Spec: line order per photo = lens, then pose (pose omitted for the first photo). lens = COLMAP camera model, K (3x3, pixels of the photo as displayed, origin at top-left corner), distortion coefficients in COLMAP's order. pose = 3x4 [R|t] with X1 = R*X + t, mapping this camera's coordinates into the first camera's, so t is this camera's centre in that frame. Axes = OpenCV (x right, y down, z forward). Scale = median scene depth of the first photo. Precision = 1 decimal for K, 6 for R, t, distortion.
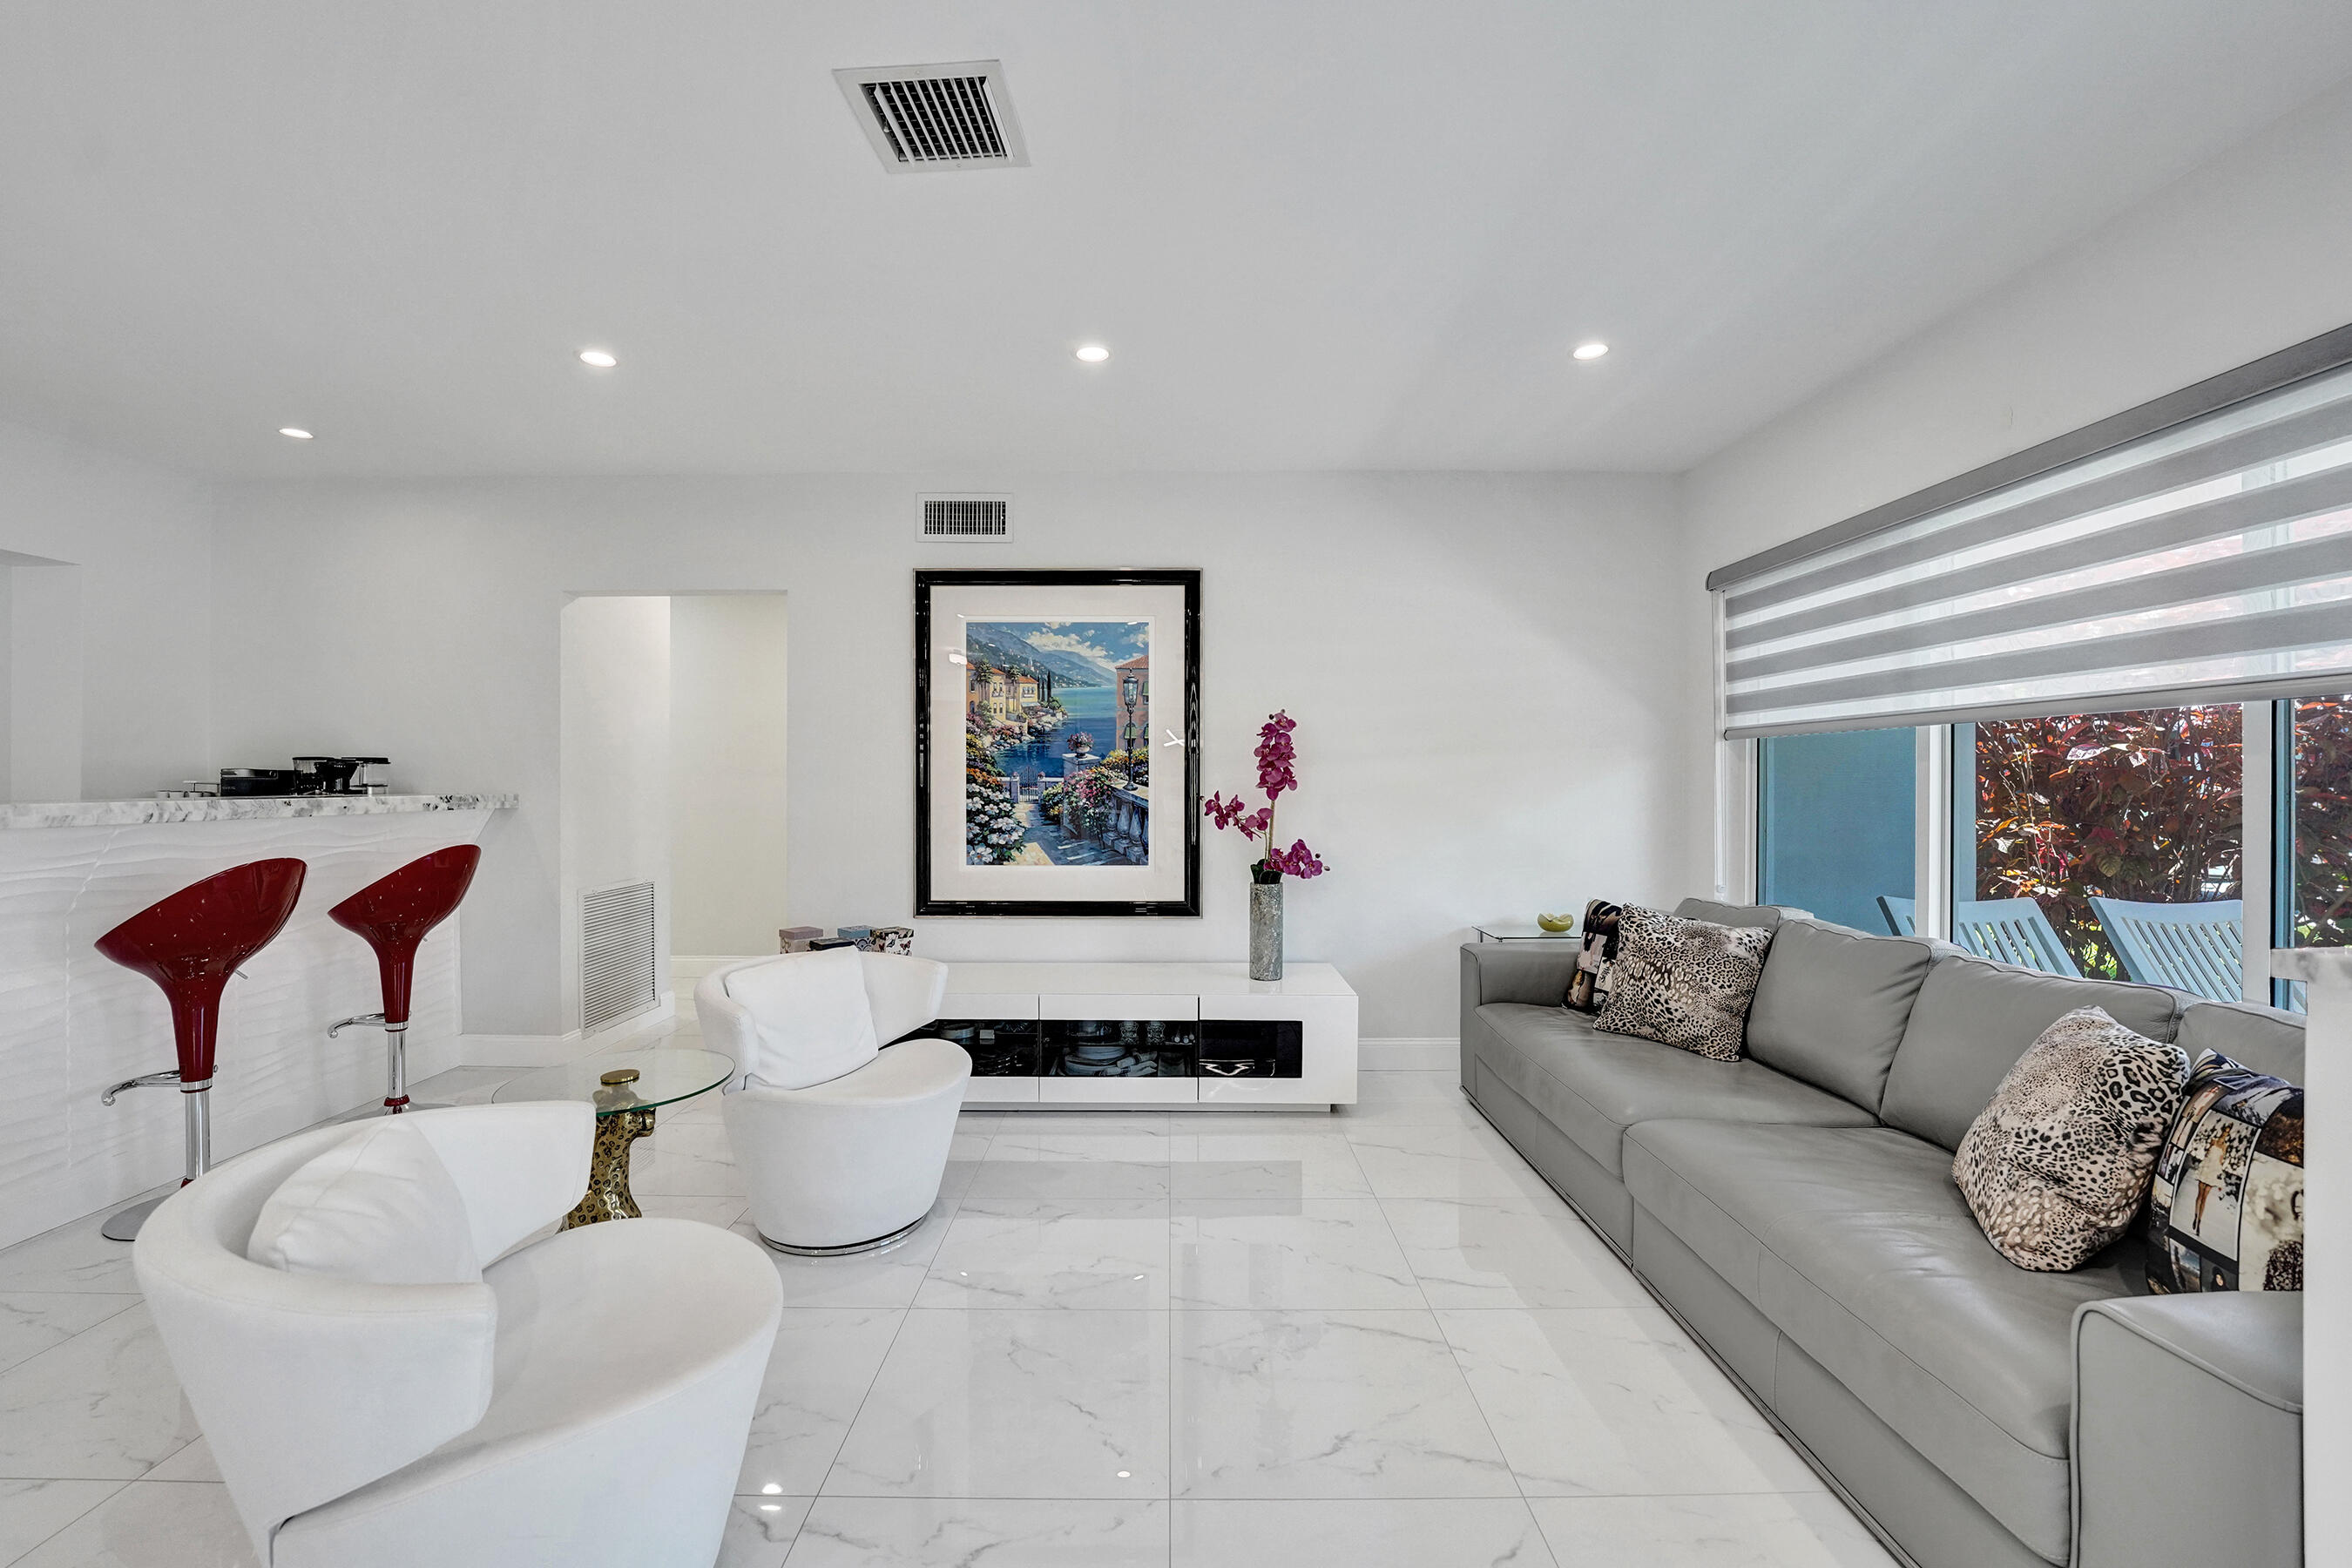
lens RADIAL K [[987.8, 0, 1183.3], [0, 987.8, 782.7], [0, 0, 1]] dist [-0.005852, 0.000172]
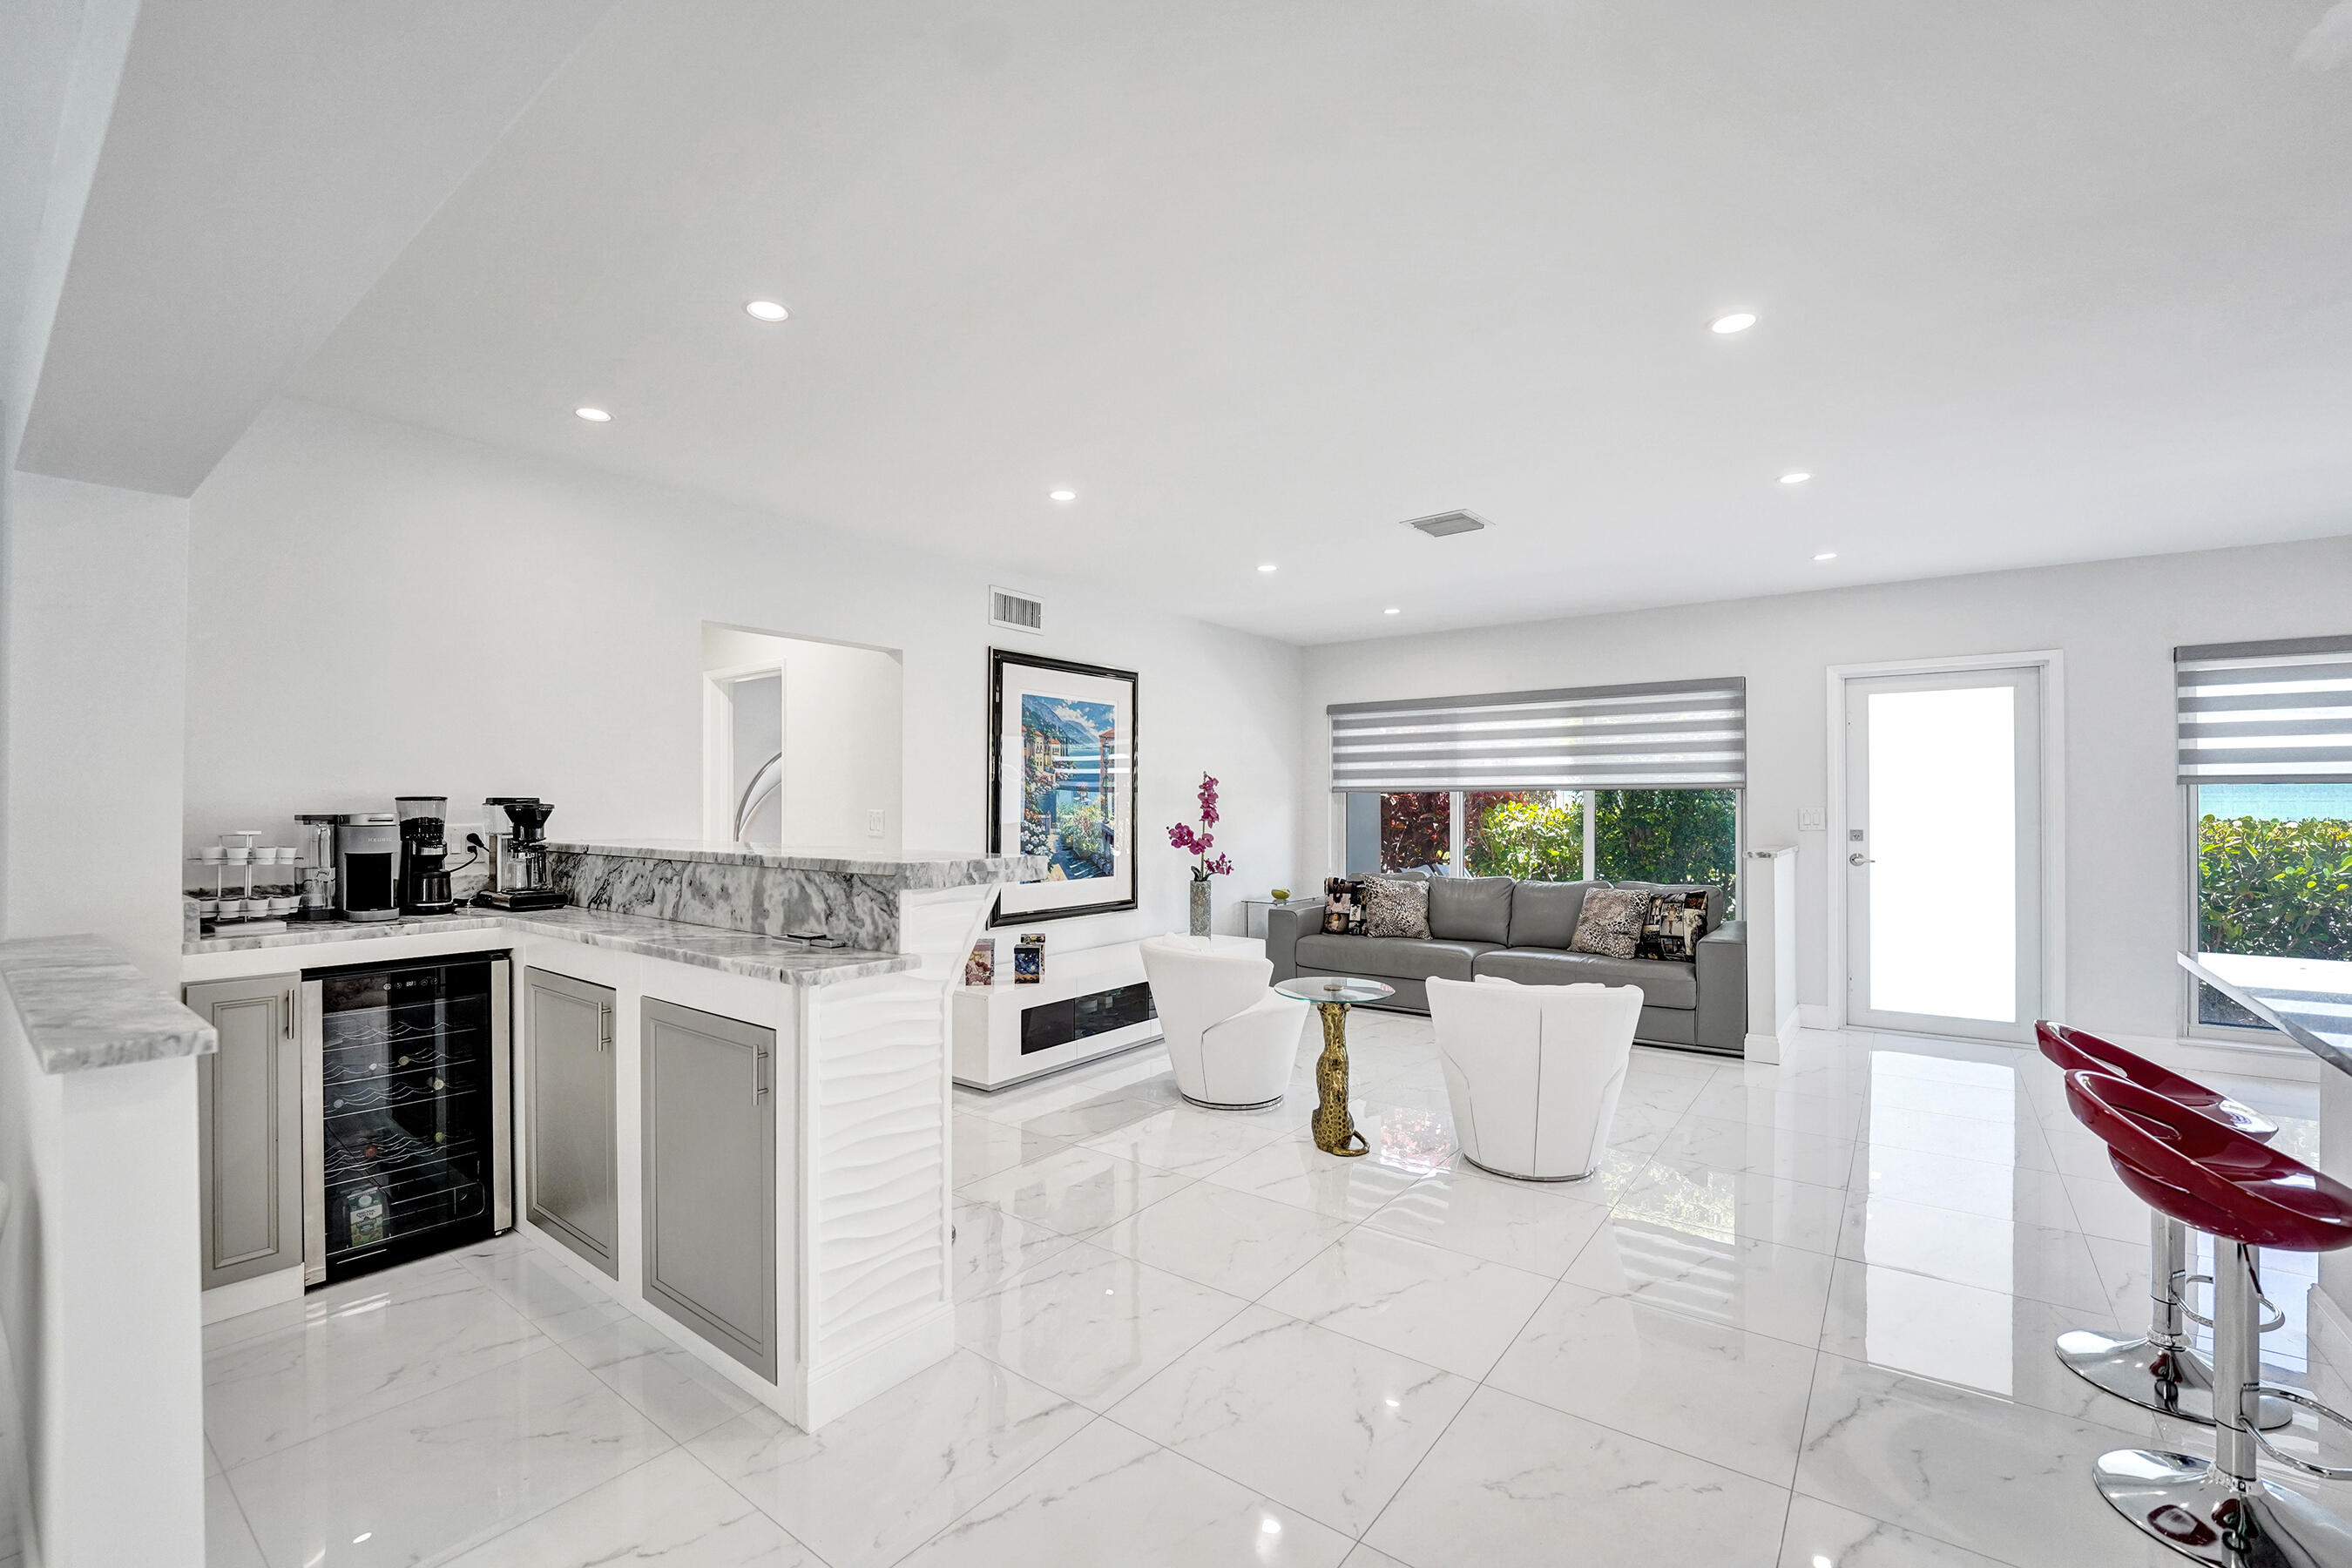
lens RADIAL K [[987.8, 0, 1183.3], [0, 987.8, 782.7], [0, 0, 1]] dist [-0.005852, 0.000172]
pose [[0.590494, 0.016871, 0.806866, -1.123155], [0.000528, 0.999773, -0.021291, -0.020351], [-0.807042, 0.012999, 0.590351, 0.081403]]
